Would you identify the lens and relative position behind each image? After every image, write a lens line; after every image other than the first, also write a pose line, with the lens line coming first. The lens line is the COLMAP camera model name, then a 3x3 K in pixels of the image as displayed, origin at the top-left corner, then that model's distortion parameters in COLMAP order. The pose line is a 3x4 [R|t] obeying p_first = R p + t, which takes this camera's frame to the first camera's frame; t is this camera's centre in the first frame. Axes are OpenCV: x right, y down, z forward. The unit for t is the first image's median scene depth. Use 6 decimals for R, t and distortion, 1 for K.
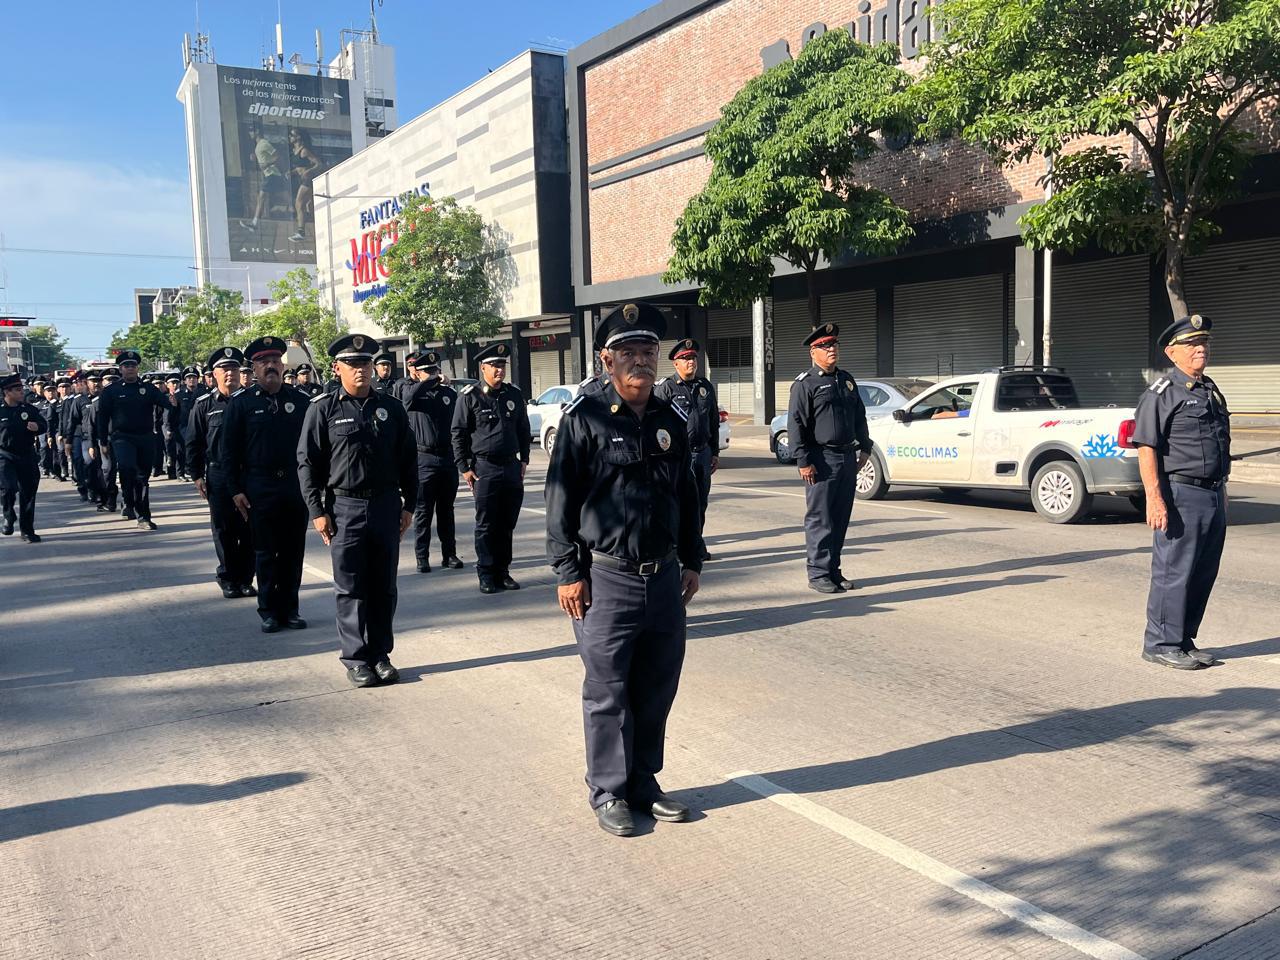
lens RADIAL K [[1162.9, 0, 640.0], [0, 1162.9, 480.0], [0, 0, 1]] dist [0.067195, 0.001889]
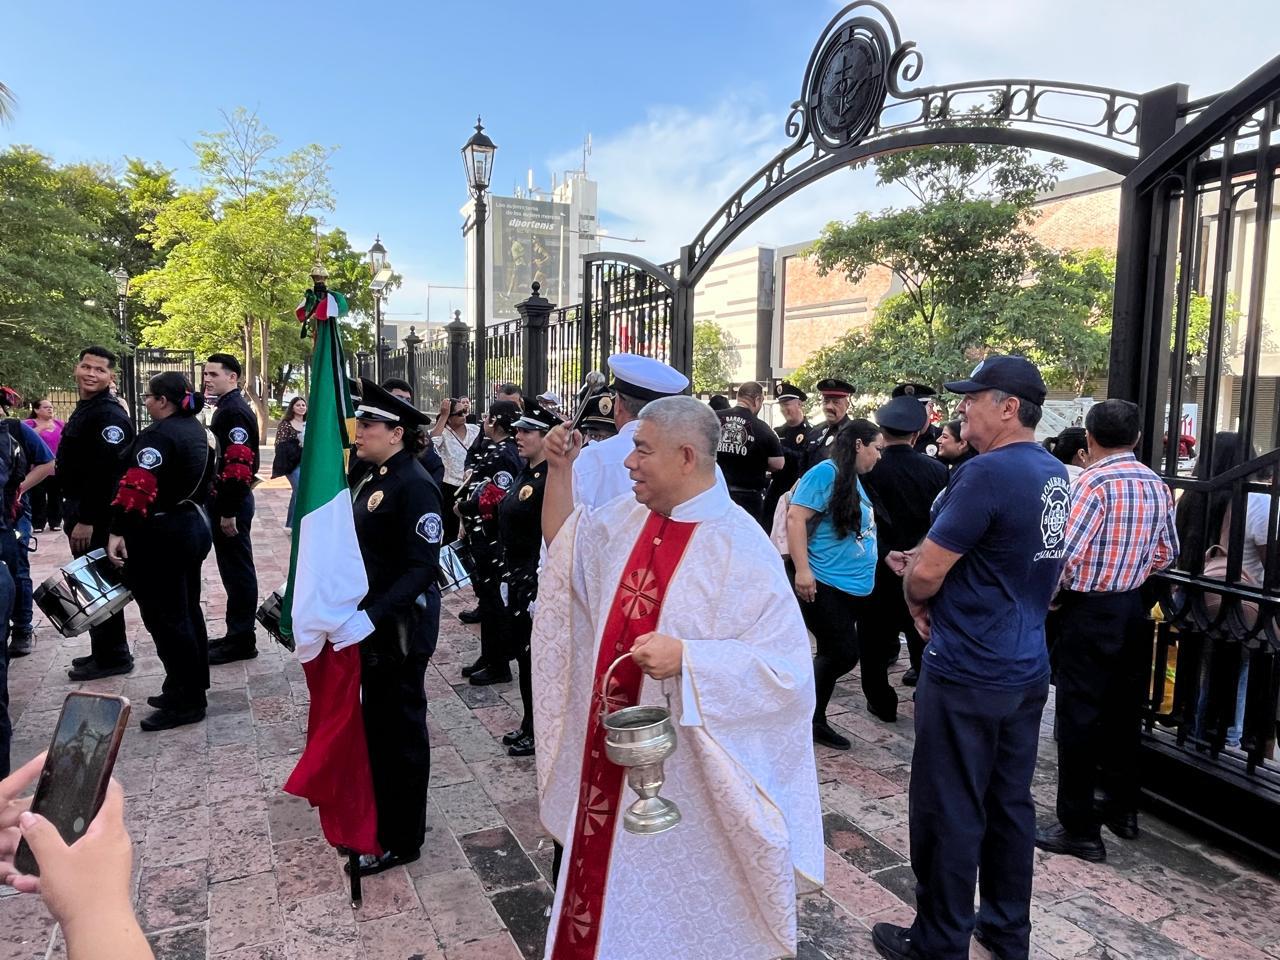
lens RADIAL K [[899.4, 0, 640.0], [0, 899.4, 480.0], [0, 0, 1]] dist [0.013290, -0.003999]
pose [[0.997769, 0.041825, -0.052037, -0.078458], [-0.040793, 0.998953, 0.020727, -0.001533], [0.052849, -0.018558, 0.998430, -0.205093]]
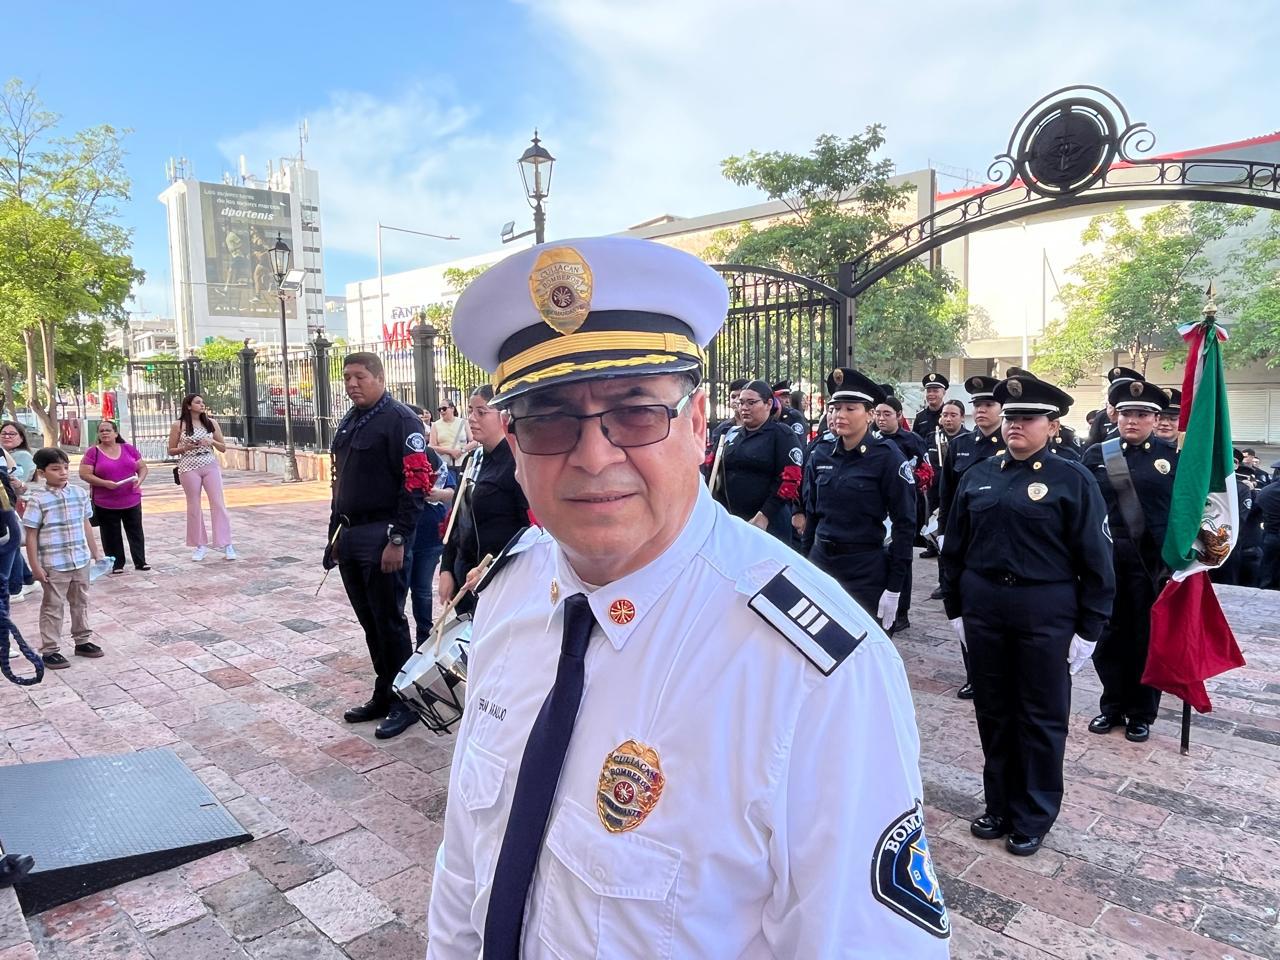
lens RADIAL K [[899.4, 0, 640.0], [0, 899.4, 480.0], [0, 0, 1]] dist [0.013290, -0.003999]
pose [[0.961635, -0.029078, 0.272788, -0.148356], [0.023312, 0.999431, 0.024357, 0.000303], [-0.273341, -0.017063, 0.961766, -0.214492]]
